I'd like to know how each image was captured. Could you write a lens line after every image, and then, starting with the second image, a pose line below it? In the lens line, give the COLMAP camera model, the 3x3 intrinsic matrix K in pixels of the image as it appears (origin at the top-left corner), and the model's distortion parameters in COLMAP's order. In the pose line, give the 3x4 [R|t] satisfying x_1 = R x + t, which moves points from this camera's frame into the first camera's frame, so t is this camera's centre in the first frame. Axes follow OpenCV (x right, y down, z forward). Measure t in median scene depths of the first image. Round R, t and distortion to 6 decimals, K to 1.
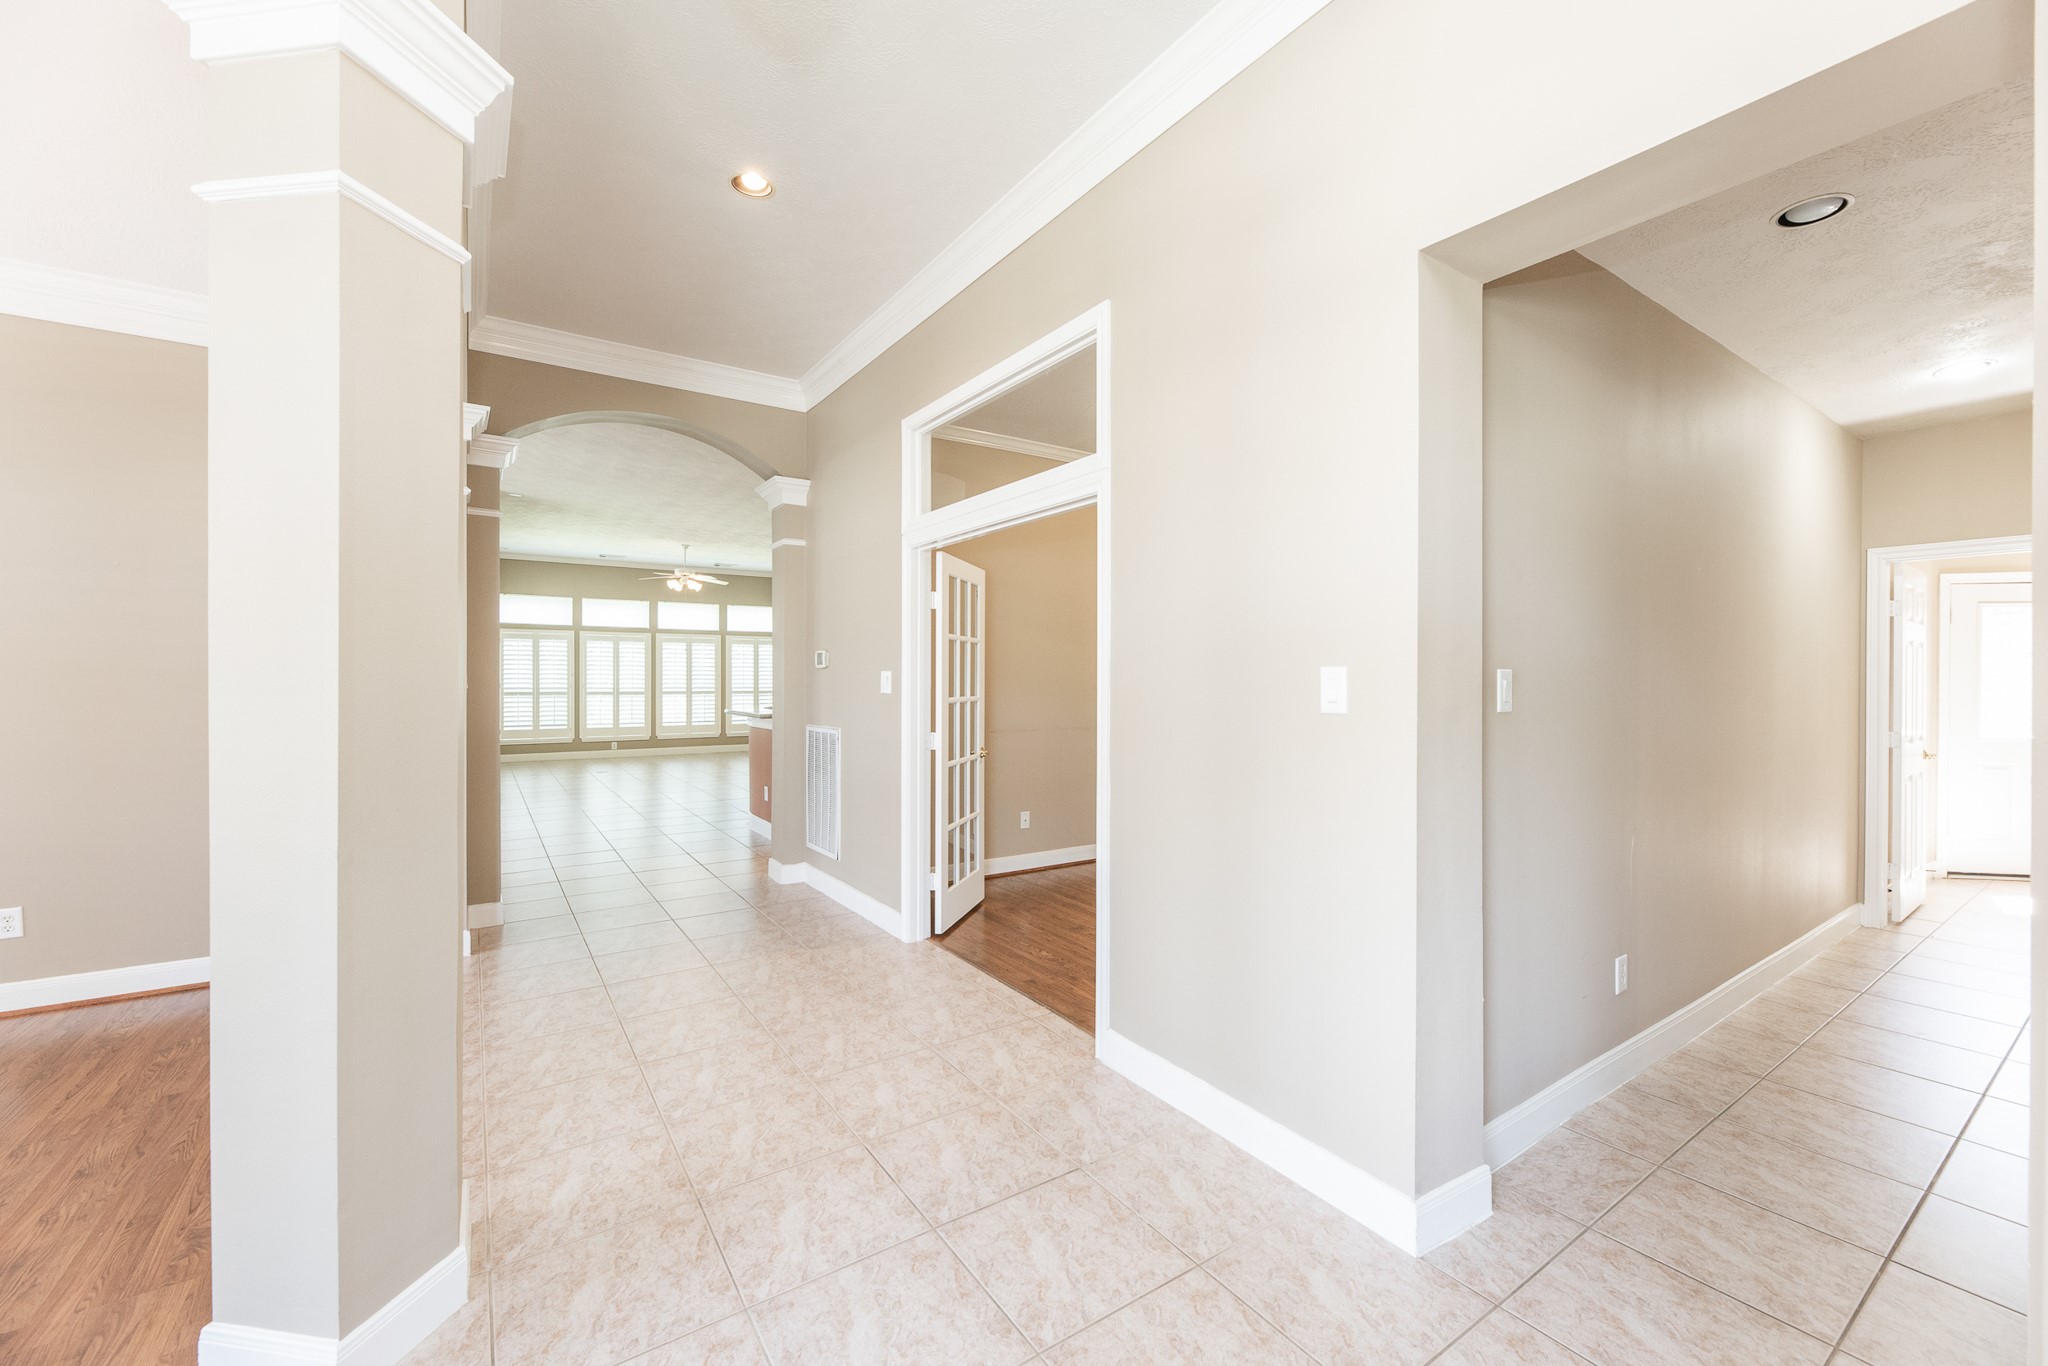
lens RADIAL K [[826.3, 0, 1038.7], [0, 826.3, 696.8], [0, 0, 1]] dist [-0.006242, 0.001272]
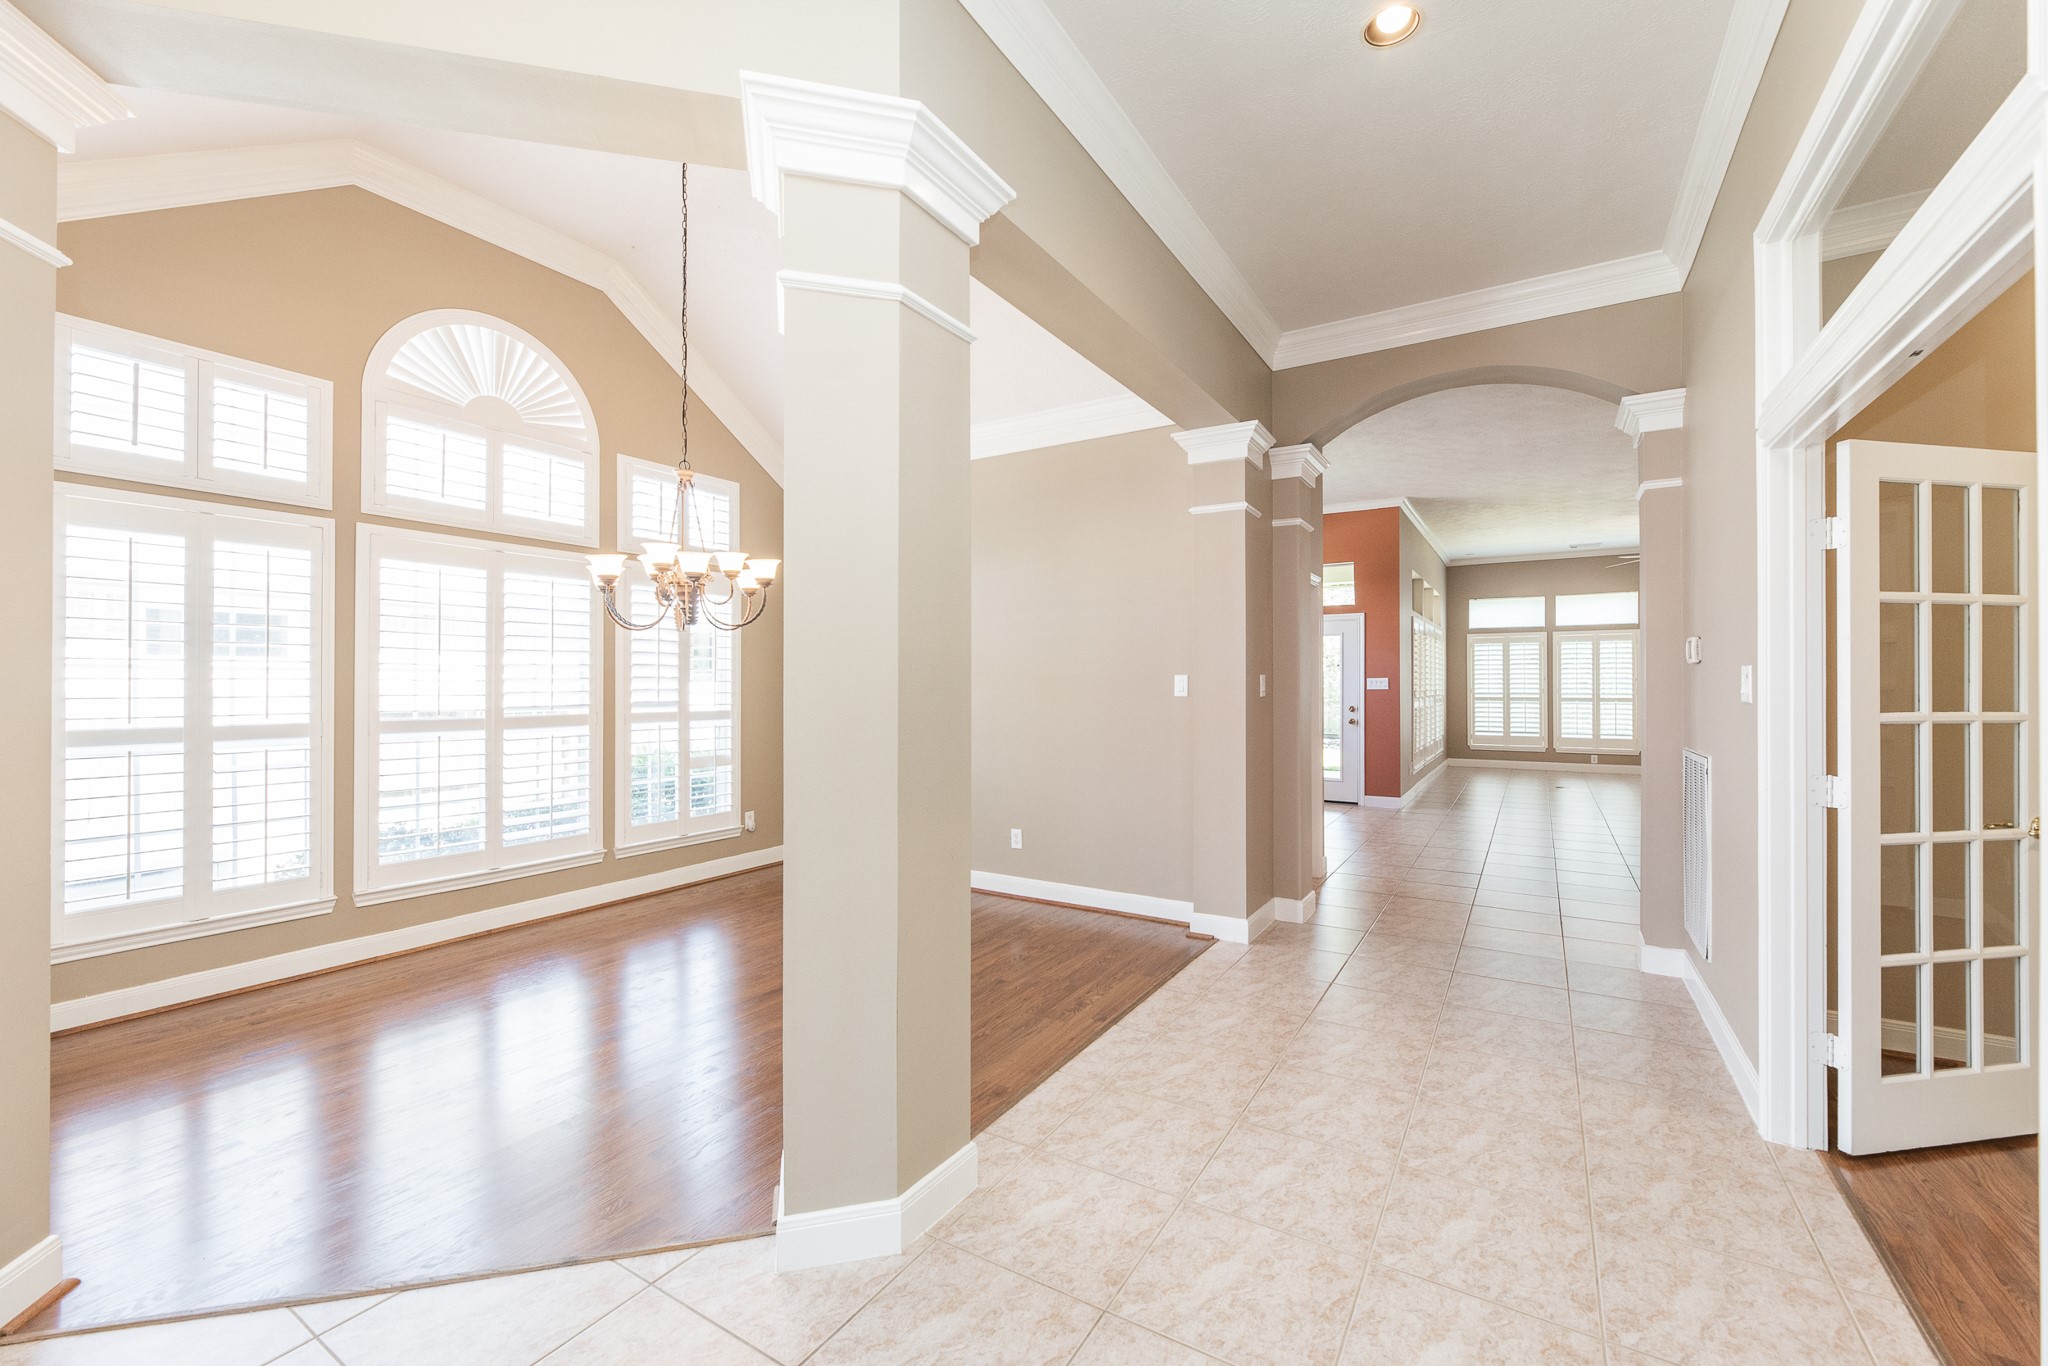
lens RADIAL K [[826.3, 0, 1024.1], [0, 826.3, 680.6], [0, 0, 1]] dist [-0.006242, 0.001272]
pose [[0.406779, -0.005757, -0.913509, 0.042994], [-0.019070, 0.999709, -0.014792, -0.000171], [0.913328, 0.023438, 0.406550, 0.082698]]
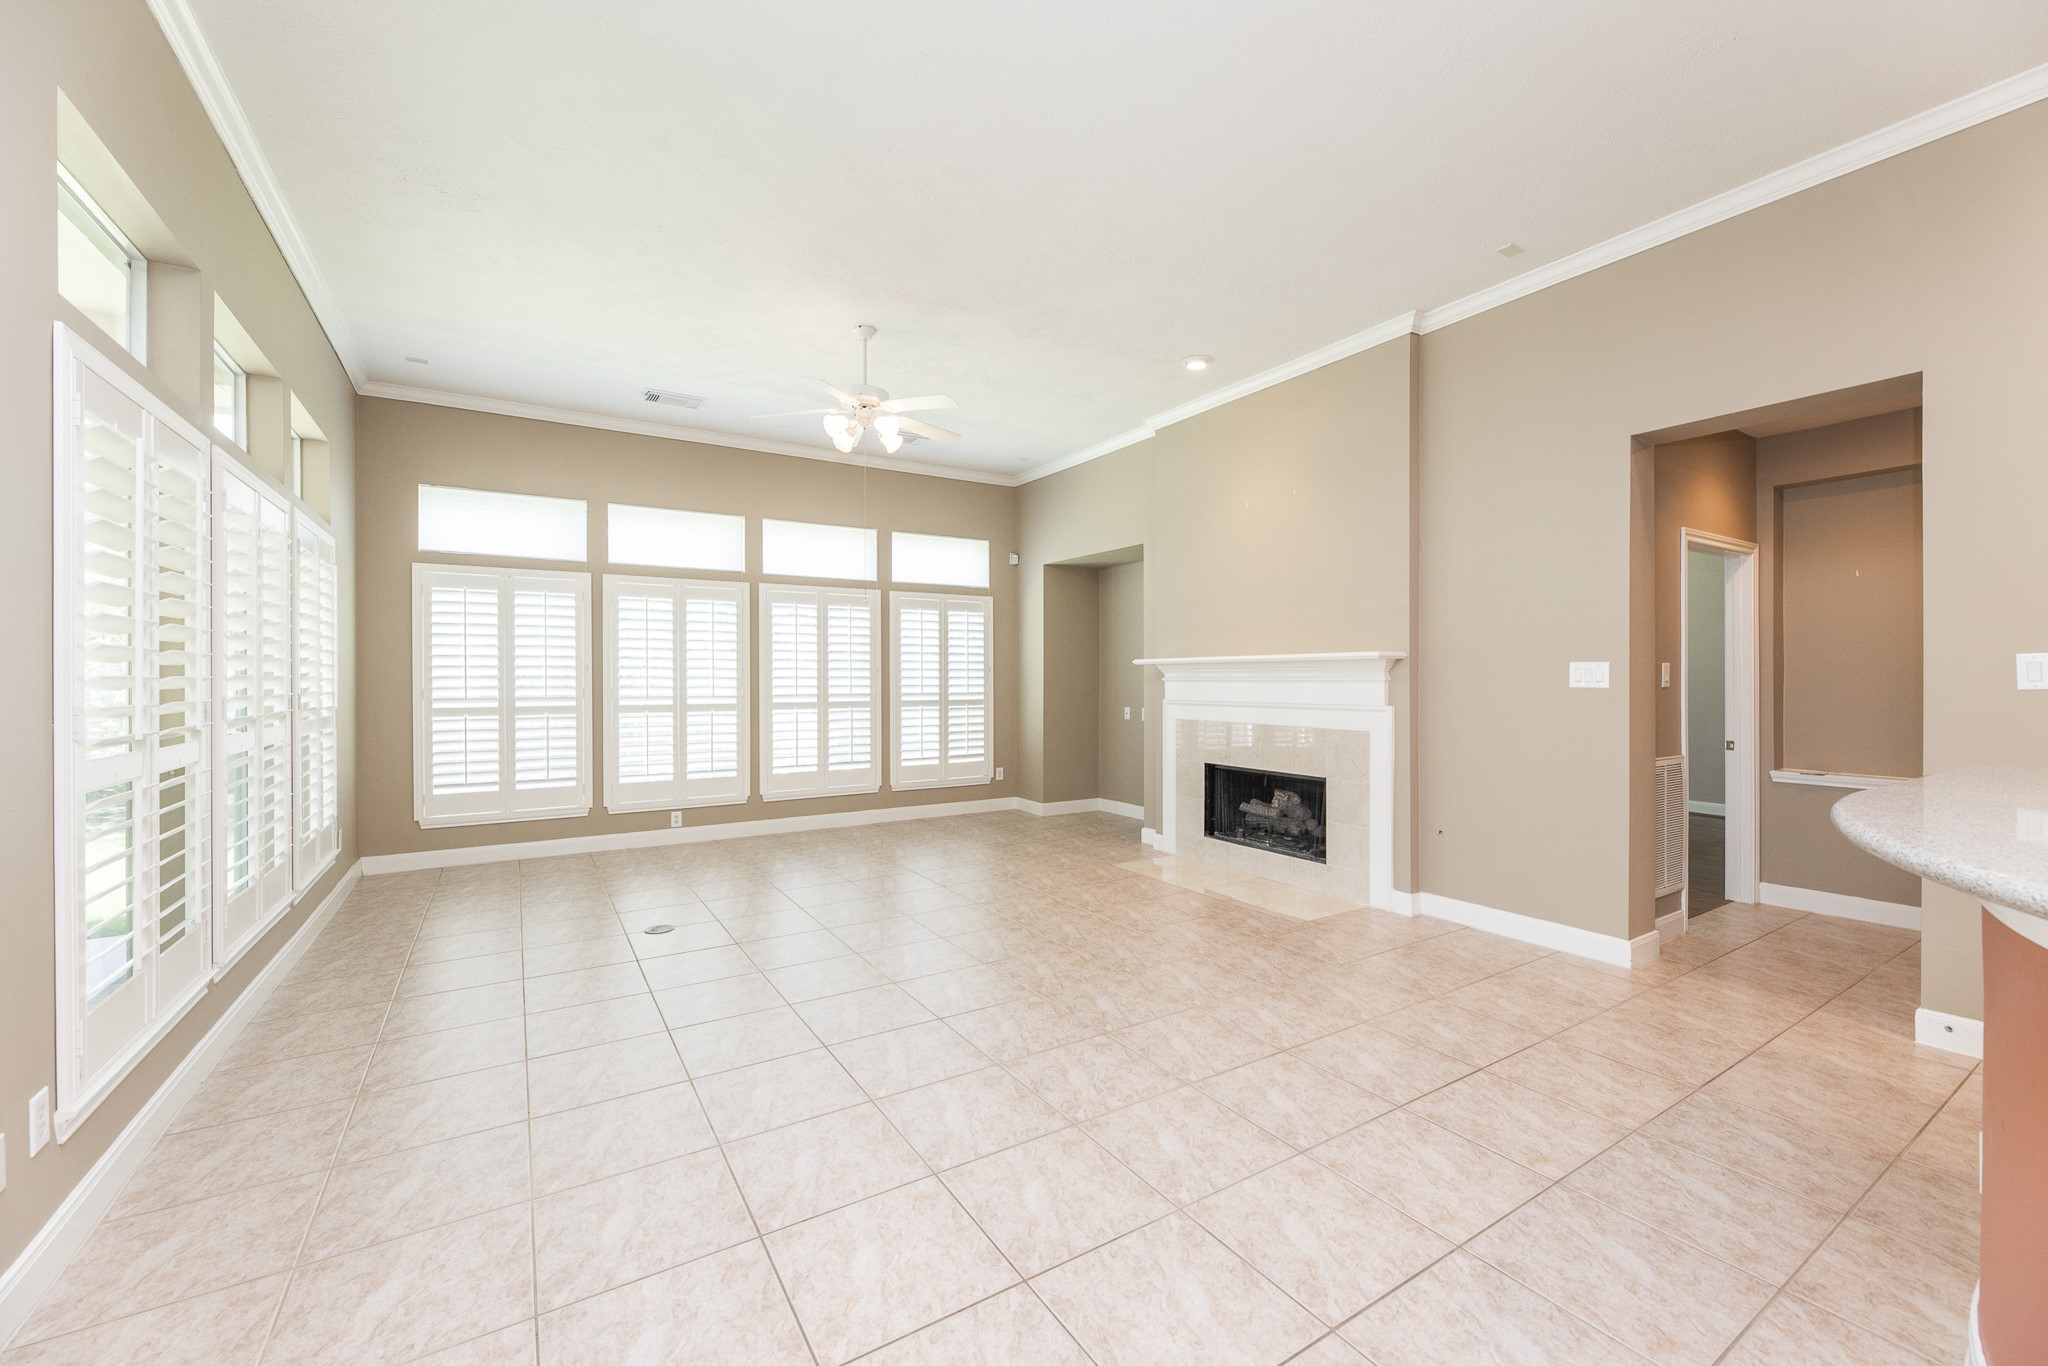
lens RADIAL K [[826.3, 0, 1036.1], [0, 826.3, 680.1], [0, 0, 1]] dist [-0.006242, 0.001272]
pose [[0.999508, -0.008122, -0.030290, -0.291633], [0.007457, 0.999730, -0.022001, -0.008187], [0.030460, 0.021765, 0.999299, 0.530271]]
